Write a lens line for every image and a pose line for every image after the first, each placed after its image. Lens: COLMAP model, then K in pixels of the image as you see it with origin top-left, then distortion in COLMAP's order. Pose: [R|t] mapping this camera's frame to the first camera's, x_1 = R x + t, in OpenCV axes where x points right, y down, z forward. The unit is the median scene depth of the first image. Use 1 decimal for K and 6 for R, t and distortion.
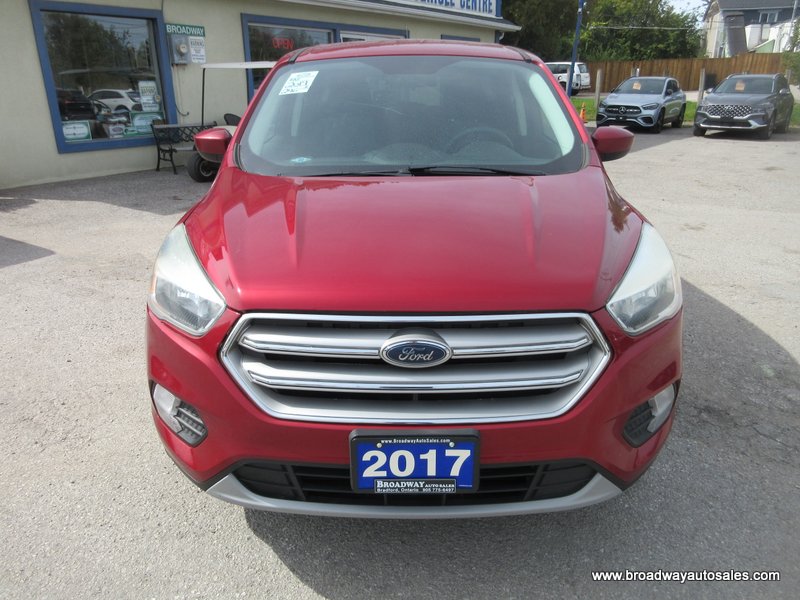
lens RADIAL K [[603.8, 0, 400.4], [0, 603.8, 297.9], [0, 0, 1]] dist [0.010011, -0.000702]
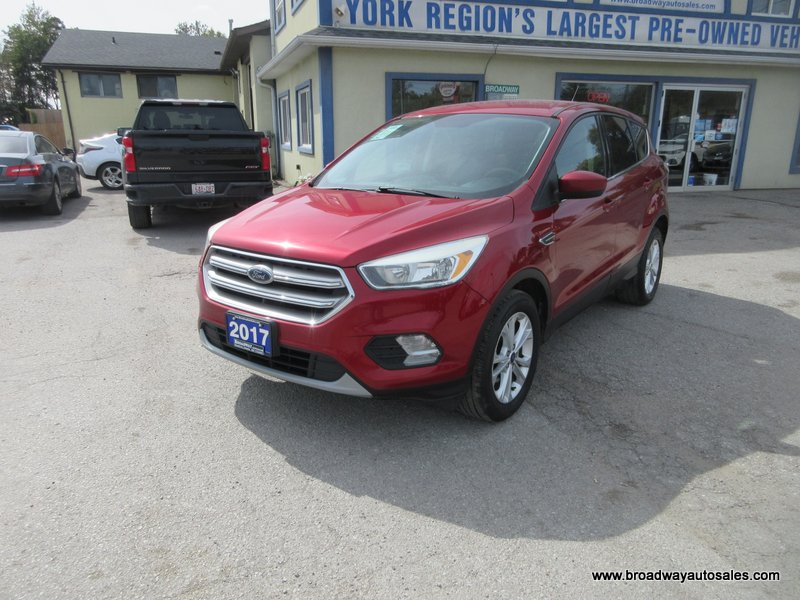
lens RADIAL K [[603.8, 0, 400.4], [0, 603.8, 297.9], [0, 0, 1]] dist [0.010011, -0.000702]
pose [[0.812384, 0.162985, -0.559882, 1.360889], [-0.204073, 0.978892, -0.011147, 0.088722], [0.546247, 0.123312, 0.828498, -0.282793]]
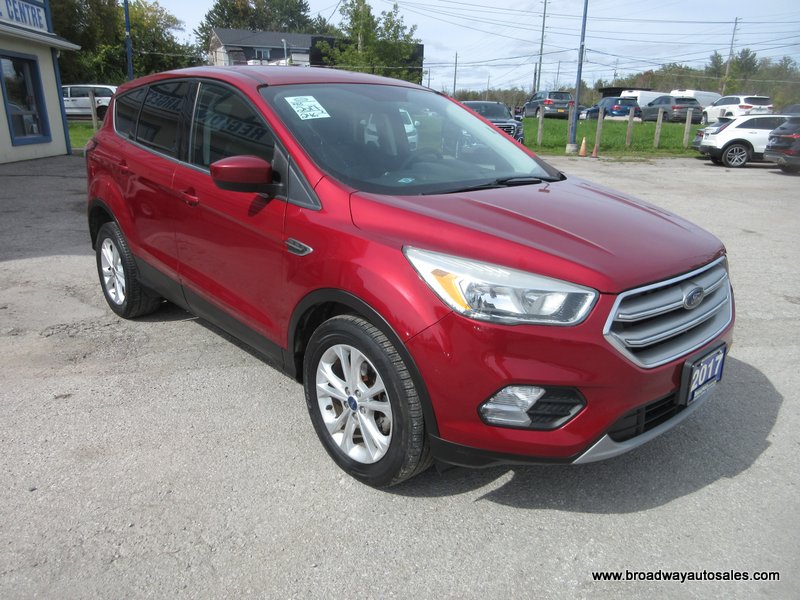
lens RADIAL K [[603.8, 0, 400.4], [0, 603.8, 297.9], [0, 0, 1]] dist [0.010011, -0.000702]
pose [[0.734328, -0.188453, 0.652110, -1.360903], [0.212972, 0.976143, 0.042272, -0.110335], [-0.644519, 0.107840, 0.756945, 0.337268]]
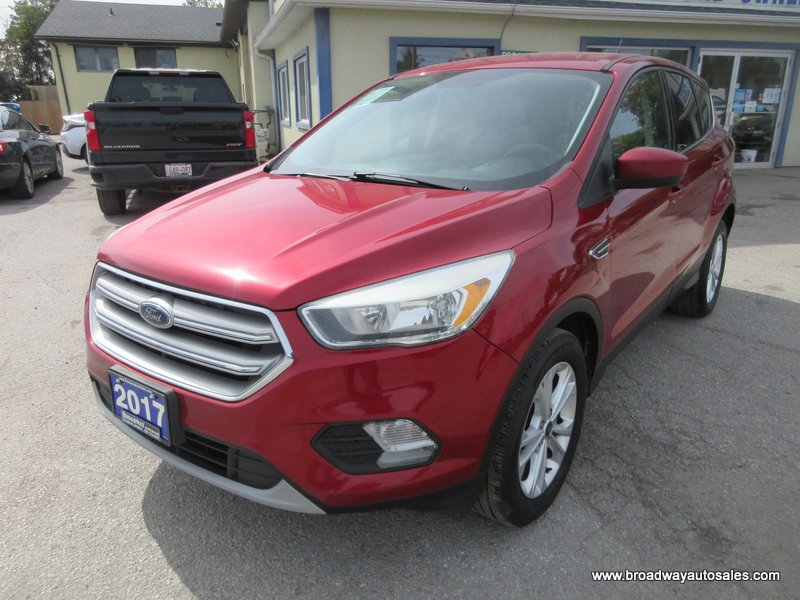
lens RADIAL K [[603.8, 0, 400.4], [0, 603.8, 297.9], [0, 0, 1]] dist [0.010011, -0.000702]
pose [[0.800442, 0.183306, -0.570693, 1.030941], [-0.203990, 0.978567, 0.028202, -0.068282], [0.563631, 0.093842, 0.820679, 0.278450]]
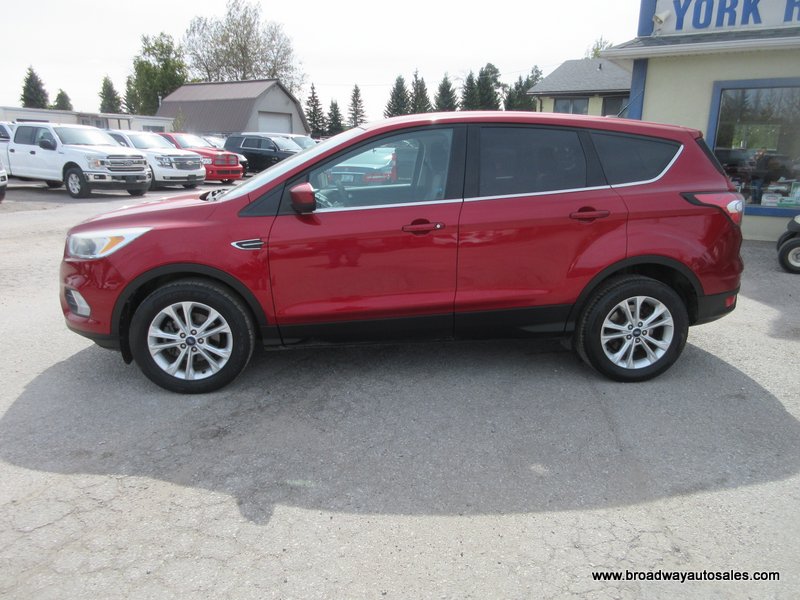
lens RADIAL K [[603.8, 0, 400.4], [0, 603.8, 297.9], [0, 0, 1]] dist [0.010011, -0.000702]
pose [[0.110224, 0.247056, -0.962712, 2.770476], [-0.348552, 0.916708, 0.195343, -0.663226], [0.930786, 0.314024, 0.187154, 1.814816]]
